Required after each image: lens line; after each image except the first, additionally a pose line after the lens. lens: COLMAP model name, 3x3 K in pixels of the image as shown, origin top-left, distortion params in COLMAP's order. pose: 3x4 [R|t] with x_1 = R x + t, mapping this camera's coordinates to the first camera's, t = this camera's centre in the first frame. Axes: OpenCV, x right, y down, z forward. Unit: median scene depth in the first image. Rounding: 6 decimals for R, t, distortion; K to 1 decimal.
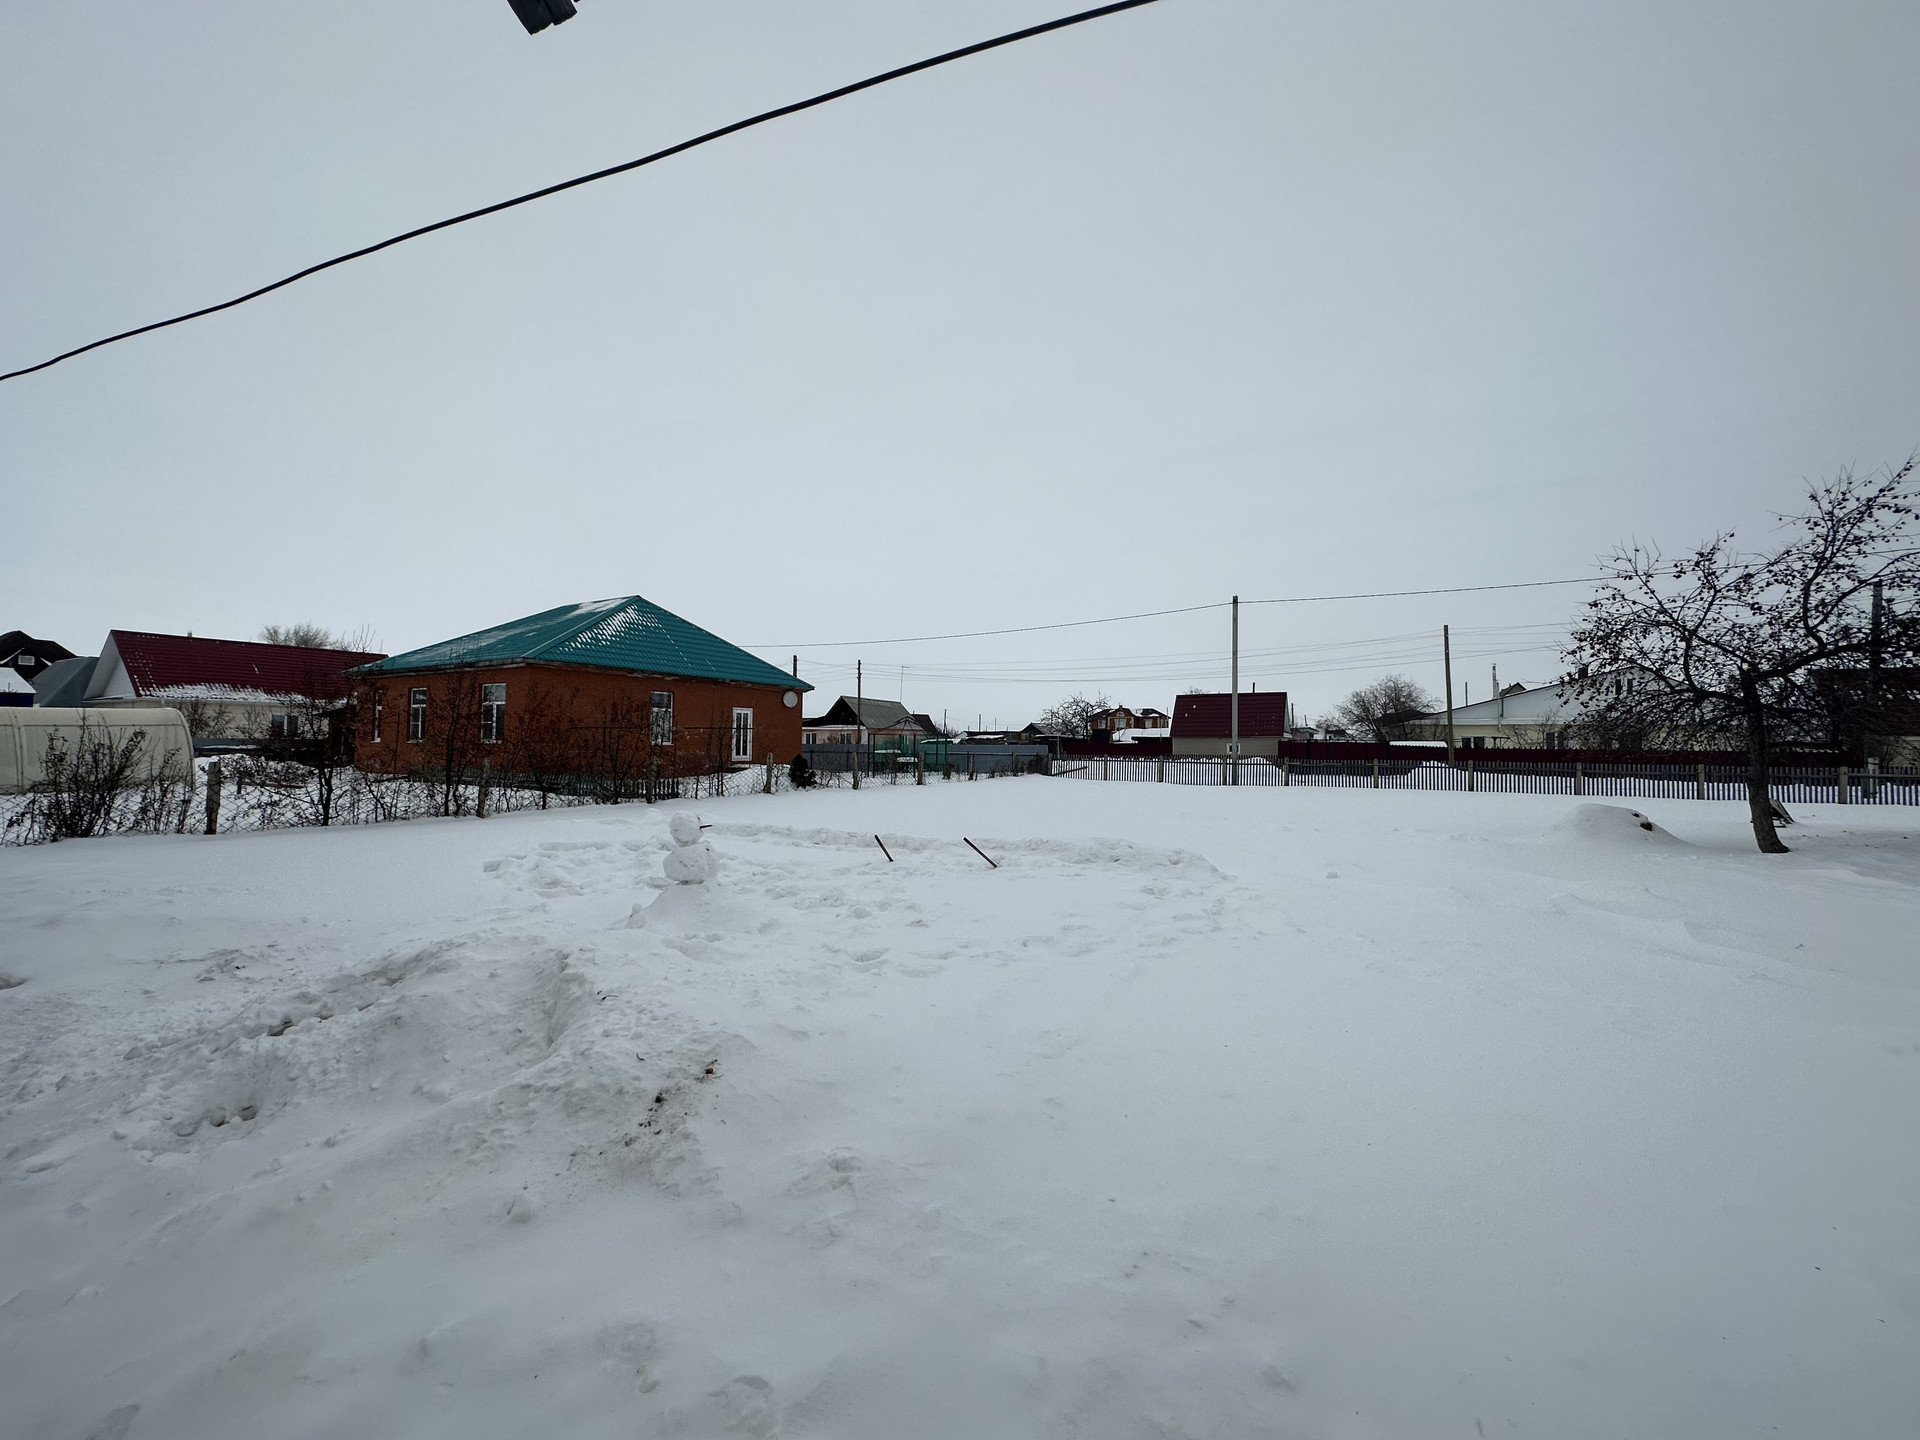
lens RADIAL K [[761.2, 0, 960.0], [0, 761.2, 720.0], [0, 0, 1]] dist [0.001394, 0.000194]
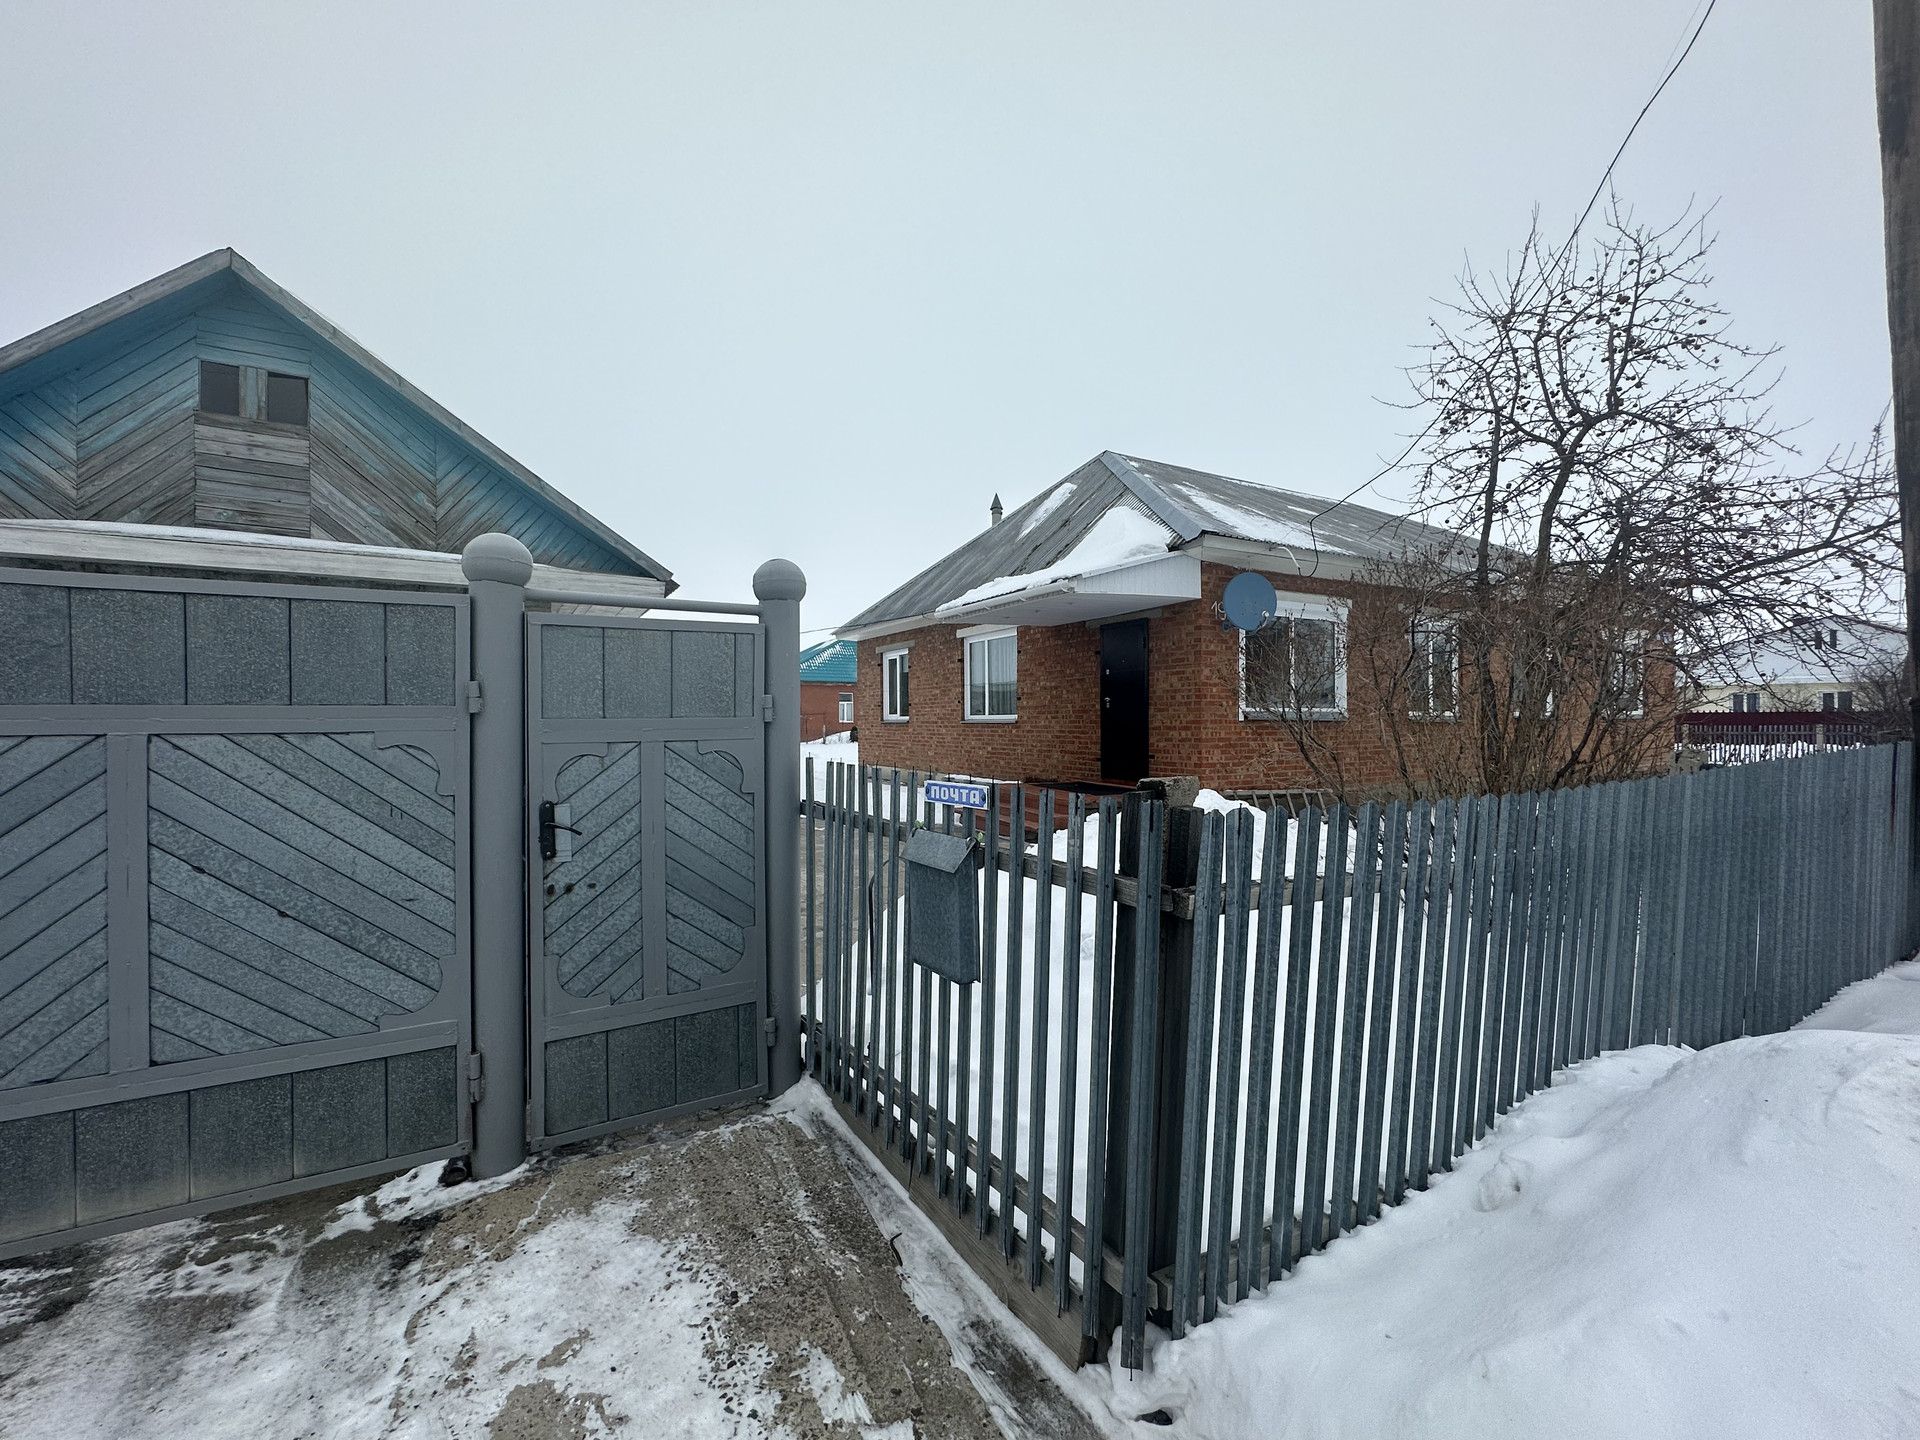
lens RADIAL K [[798.9, 0, 967.1], [0, 798.9, 719.2], [0, 0, 1]] dist [0.000900, -0.000242]
pose [[0.863939, -0.017671, -0.503287, 0.889556], [0.032898, 0.999230, 0.021387, -0.005785], [0.502521, -0.035034, 0.863855, -0.533247]]
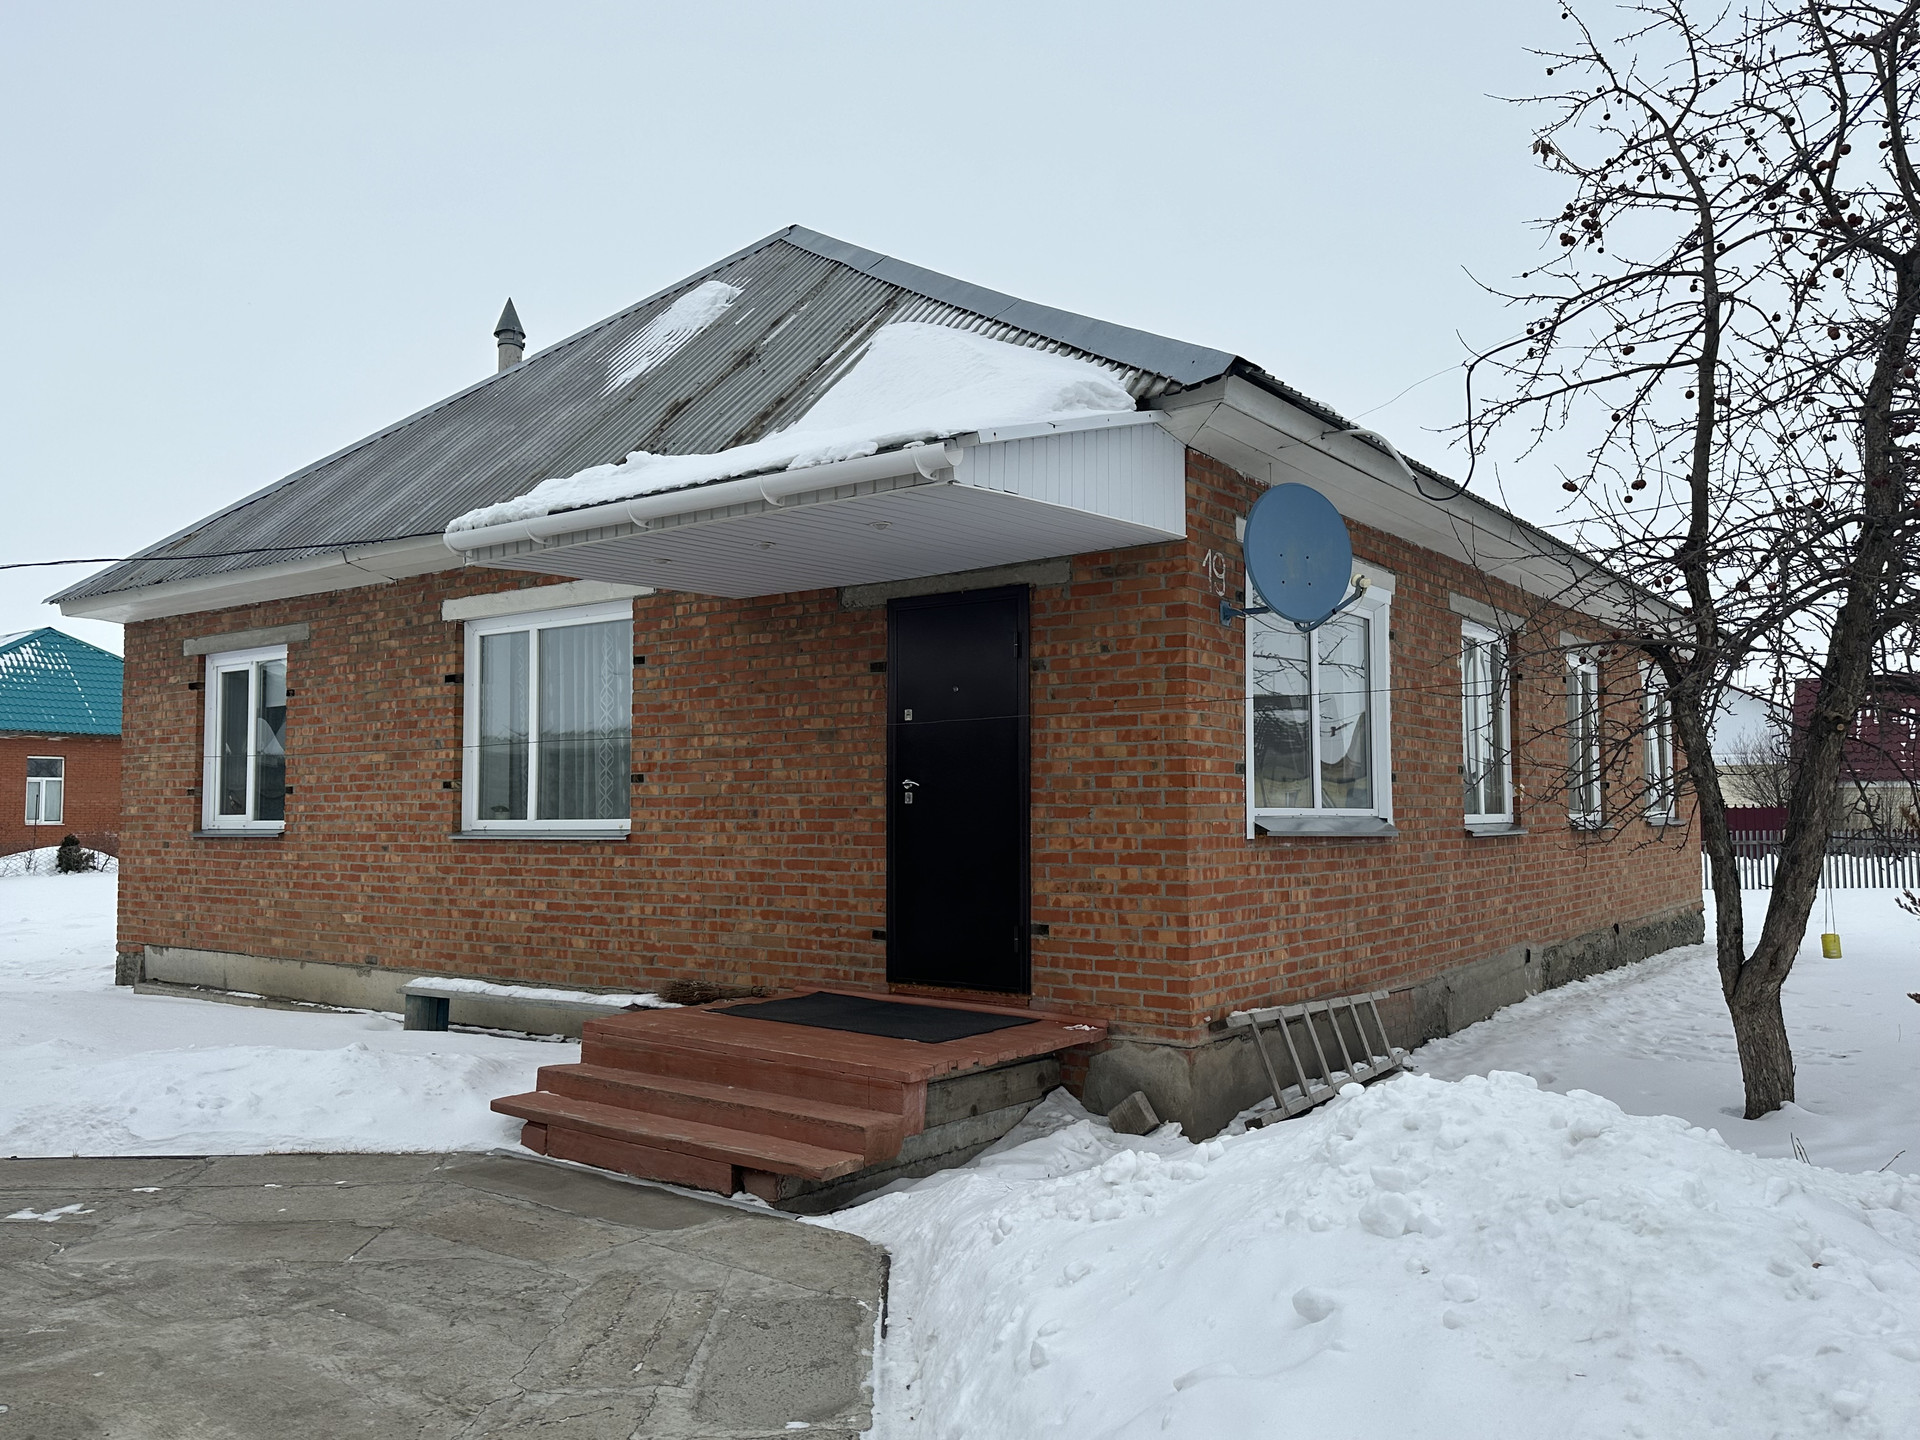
lens RADIAL K [[1437.4, 0, 962.7], [0, 1437.4, 726.8], [0, 0, 1]] dist [0.164585, -0.319375]
pose [[0.993724, -0.022819, -0.109510, 0.785495], [0.019974, 0.999436, -0.027009, -0.008367], [0.110064, 0.024653, 0.993619, -0.430770]]
